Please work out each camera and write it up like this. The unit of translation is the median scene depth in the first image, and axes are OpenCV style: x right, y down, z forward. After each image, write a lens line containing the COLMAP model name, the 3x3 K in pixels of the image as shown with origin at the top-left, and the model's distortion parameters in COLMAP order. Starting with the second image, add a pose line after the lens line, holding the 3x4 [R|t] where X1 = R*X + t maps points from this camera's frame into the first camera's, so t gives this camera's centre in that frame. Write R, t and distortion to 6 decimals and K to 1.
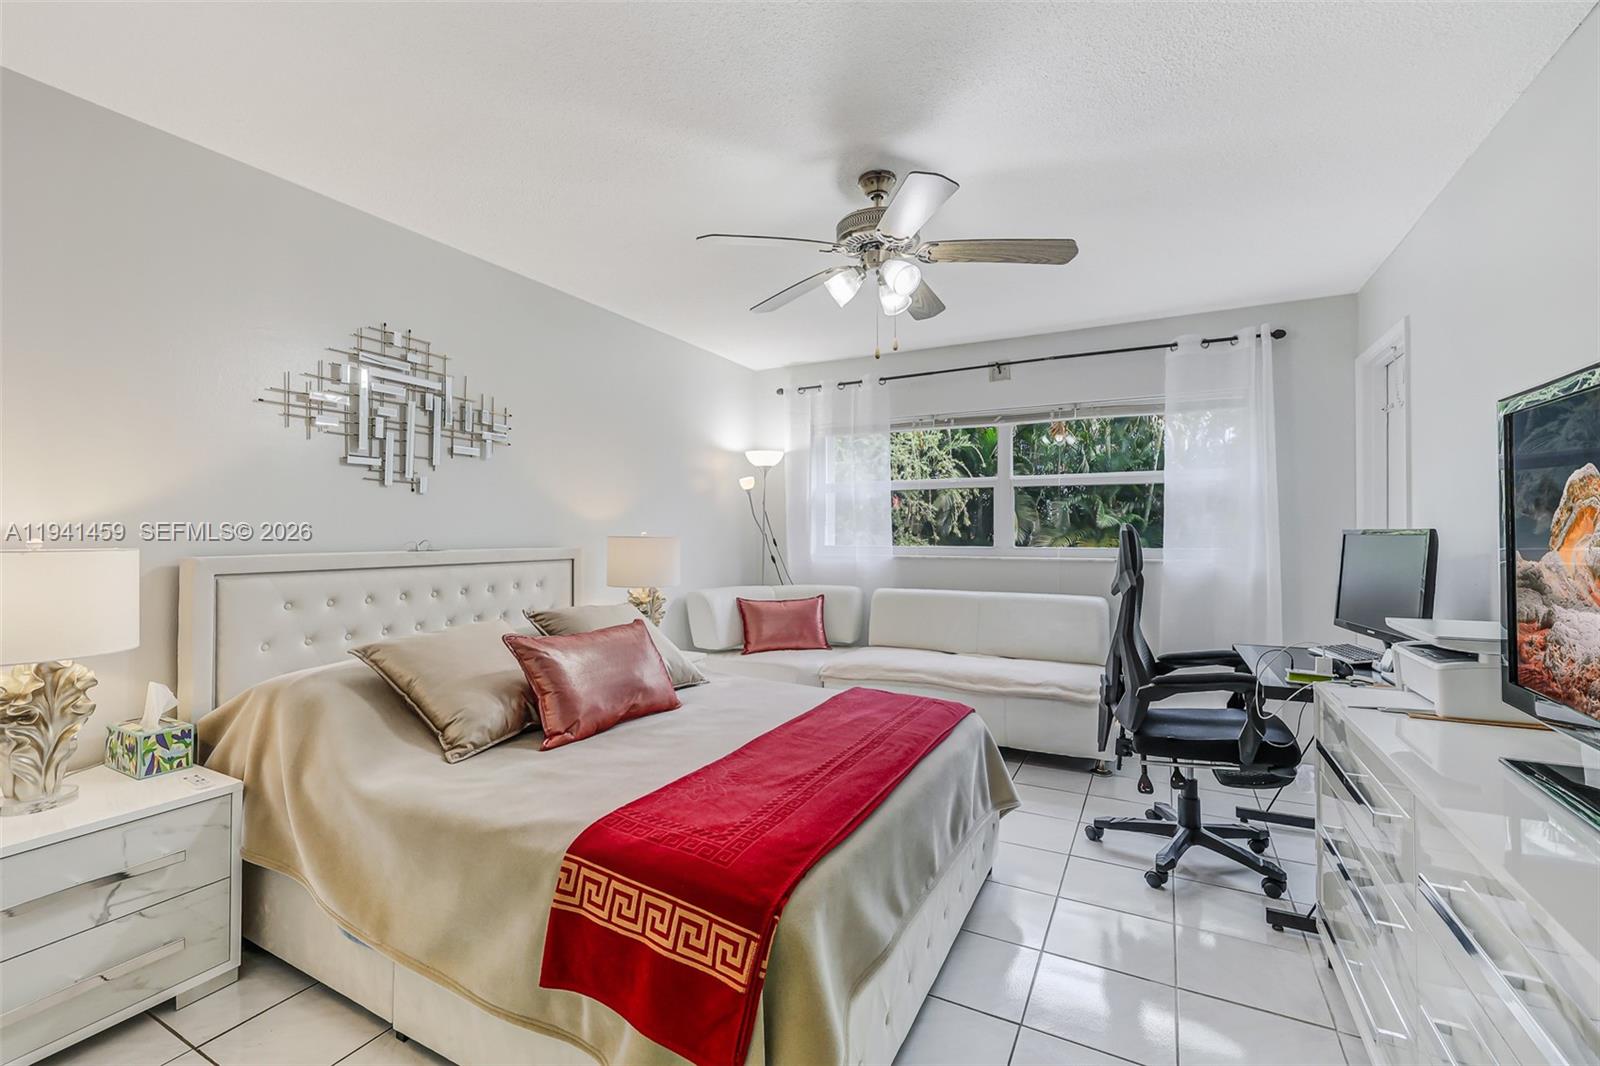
lens RADIAL K [[701.1, 0, 789.6], [0, 701.1, 528.8], [0, 0, 1]] dist [-0.000747, -0.000189]
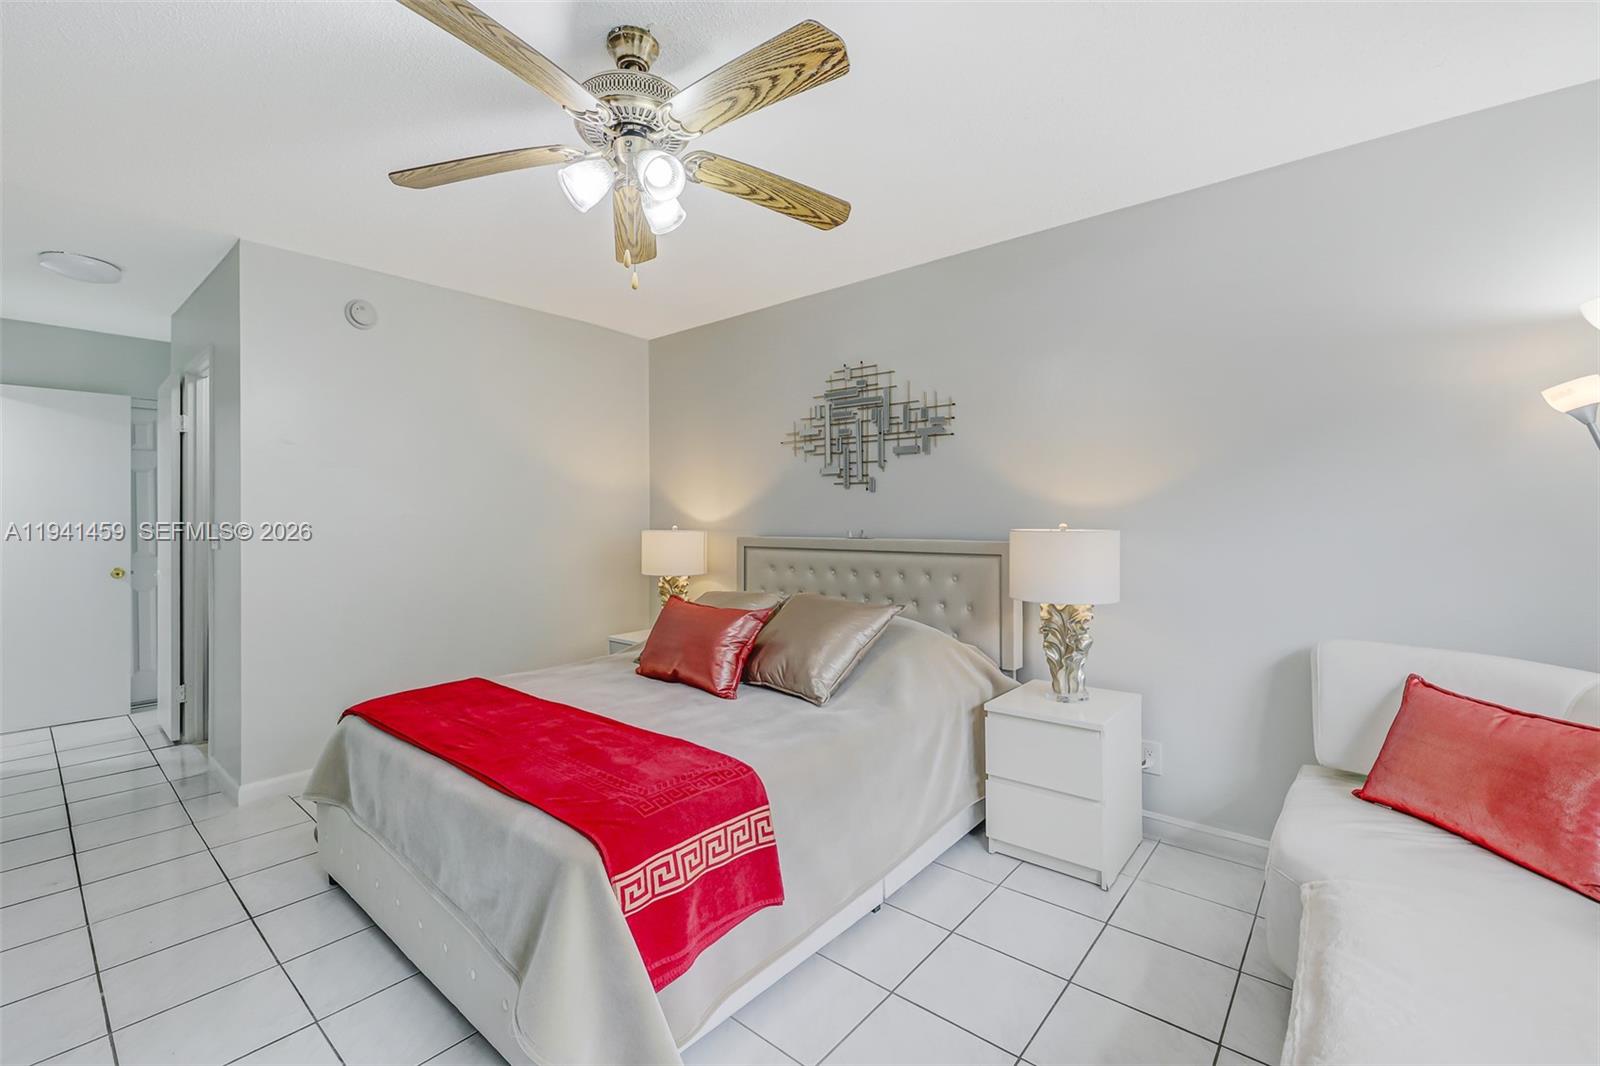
lens RADIAL K [[673.8, 0, 787.4], [0, 673.8, 514.3], [0, 0, 1]] dist [-0.001759, -0.000272]
pose [[-0.210608, 0.000039, -0.977571, 0.824953], [0.019529, 0.999801, -0.004168, -0.009815], [0.977376, -0.019969, -0.210566, 1.400741]]
